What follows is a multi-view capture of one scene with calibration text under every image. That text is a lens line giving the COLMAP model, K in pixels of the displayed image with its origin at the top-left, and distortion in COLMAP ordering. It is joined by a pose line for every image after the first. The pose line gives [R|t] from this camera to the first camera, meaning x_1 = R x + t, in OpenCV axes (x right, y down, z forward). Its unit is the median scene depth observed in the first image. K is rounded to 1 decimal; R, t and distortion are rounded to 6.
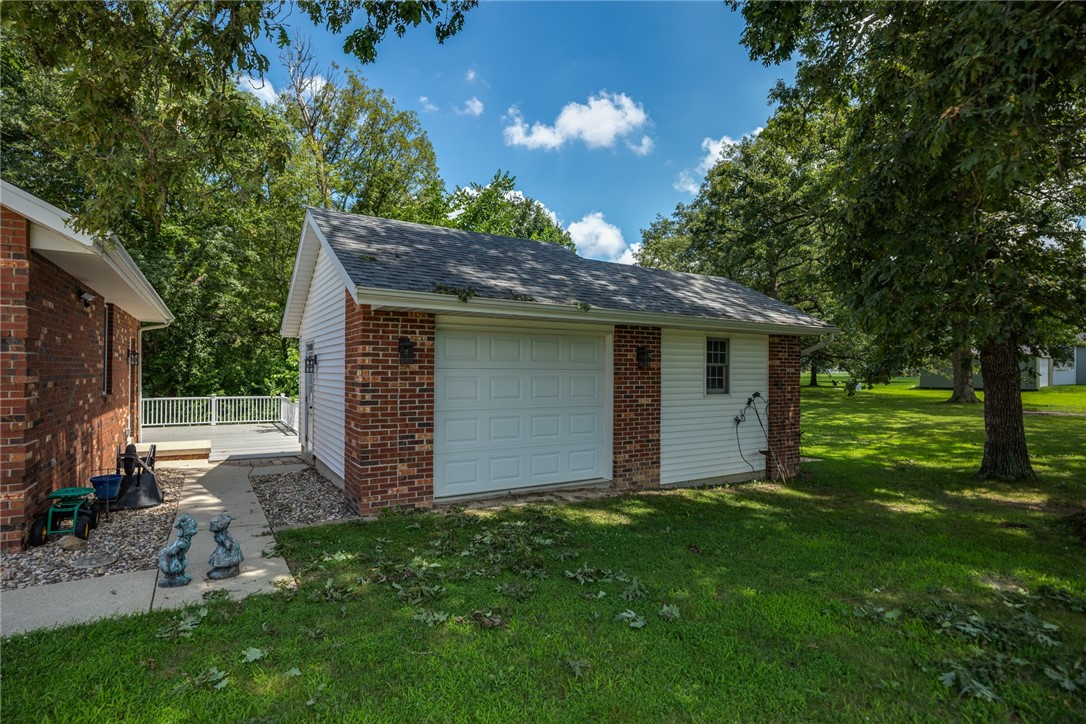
lens RADIAL K [[556.7, 0, 539.1], [0, 556.7, 363.6], [0, 0, 1]] dist [-0.006559, -0.000067]
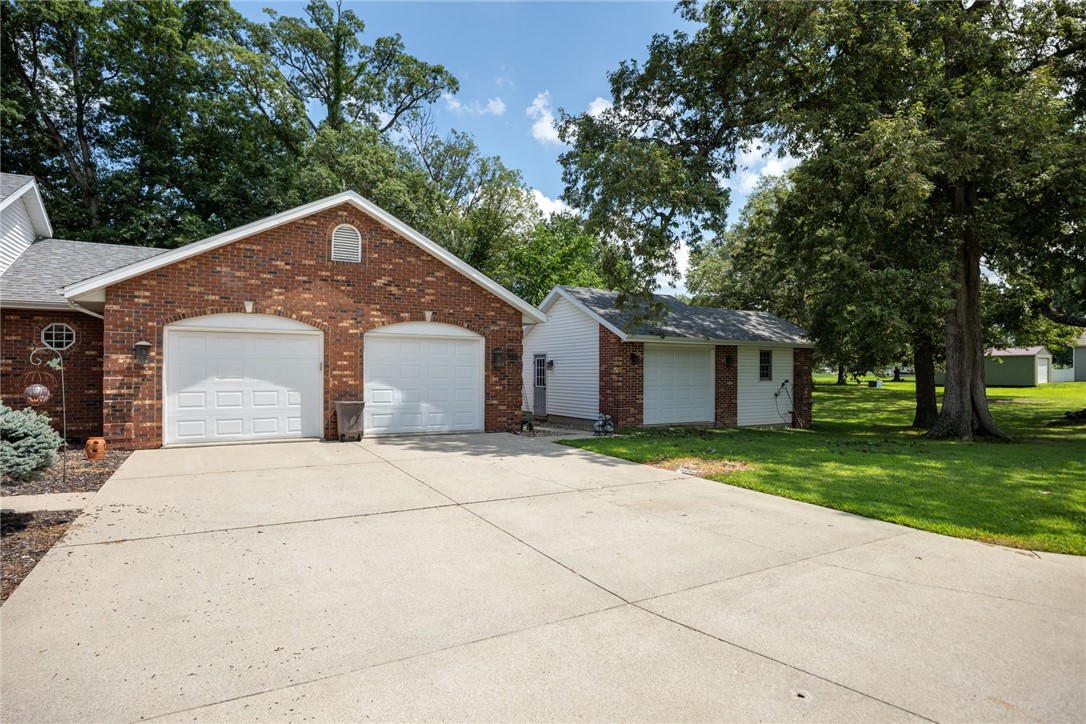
lens RADIAL K [[556.7, 0, 546.9], [0, 556.7, 366.9], [0, 0, 1]] dist [-0.006559, -0.000067]
pose [[0.999333, -0.004344, -0.036264, -0.336666], [0.004455, 0.999986, 0.002973, 0.000262], [0.036251, -0.003133, 0.999338, -0.869941]]
